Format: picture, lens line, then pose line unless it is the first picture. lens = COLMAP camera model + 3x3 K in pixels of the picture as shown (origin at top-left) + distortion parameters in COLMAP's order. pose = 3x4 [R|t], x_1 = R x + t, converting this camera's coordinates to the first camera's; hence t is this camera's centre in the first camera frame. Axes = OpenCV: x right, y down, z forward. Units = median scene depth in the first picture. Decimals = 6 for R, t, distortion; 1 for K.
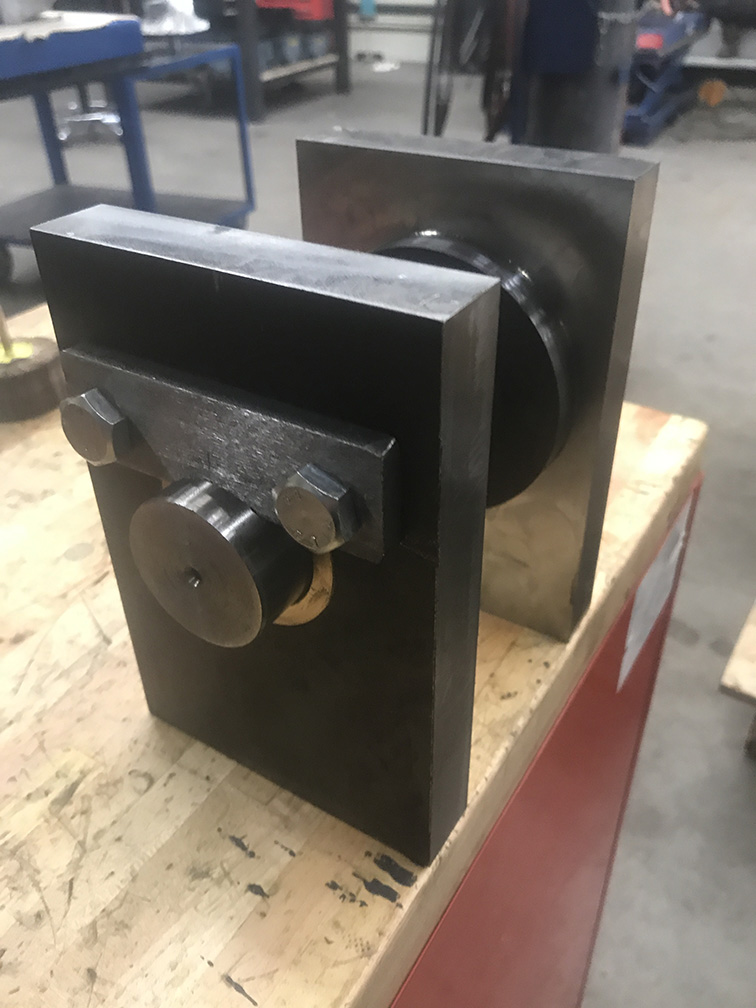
lens RADIAL K [[854.2, 0, 375.9], [0, 854.2, 502.6], [0, 0, 1]] dist [-0.017493, 0.026992]
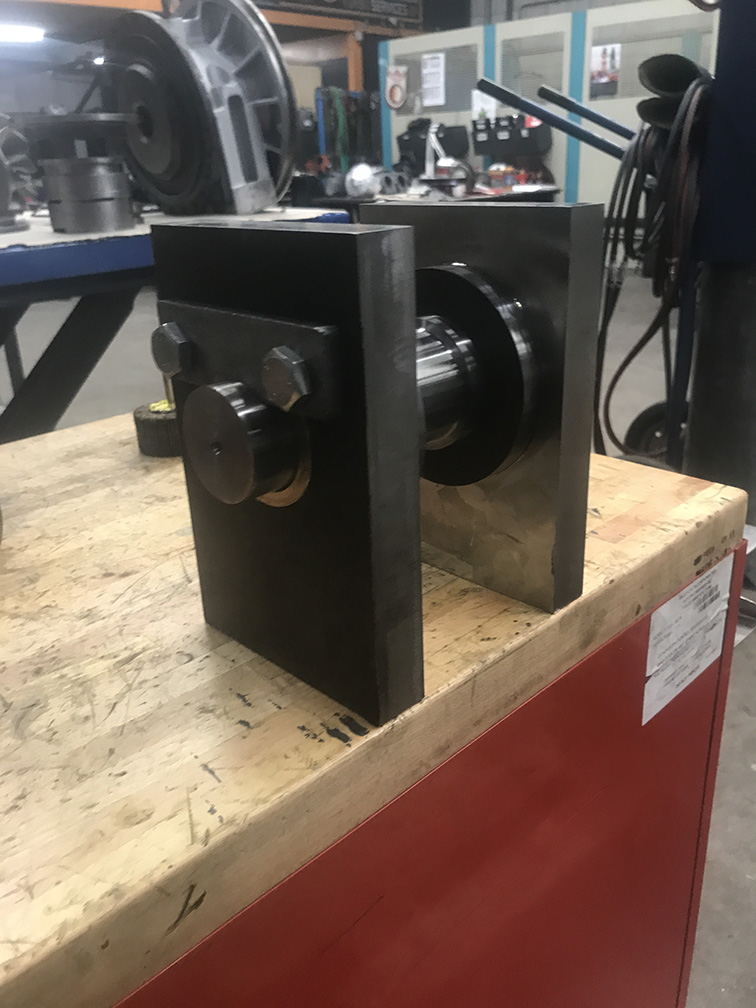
lens RADIAL K [[854.2, 0, 381.0], [0, 854.2, 506.7], [0, 0, 1]] dist [-0.017493, 0.026992]
pose [[0.974399, 0.069672, -0.213760, 0.291599], [-0.112928, 0.973802, -0.197374, 0.346149], [0.194409, 0.216460, 0.956739, -0.239301]]
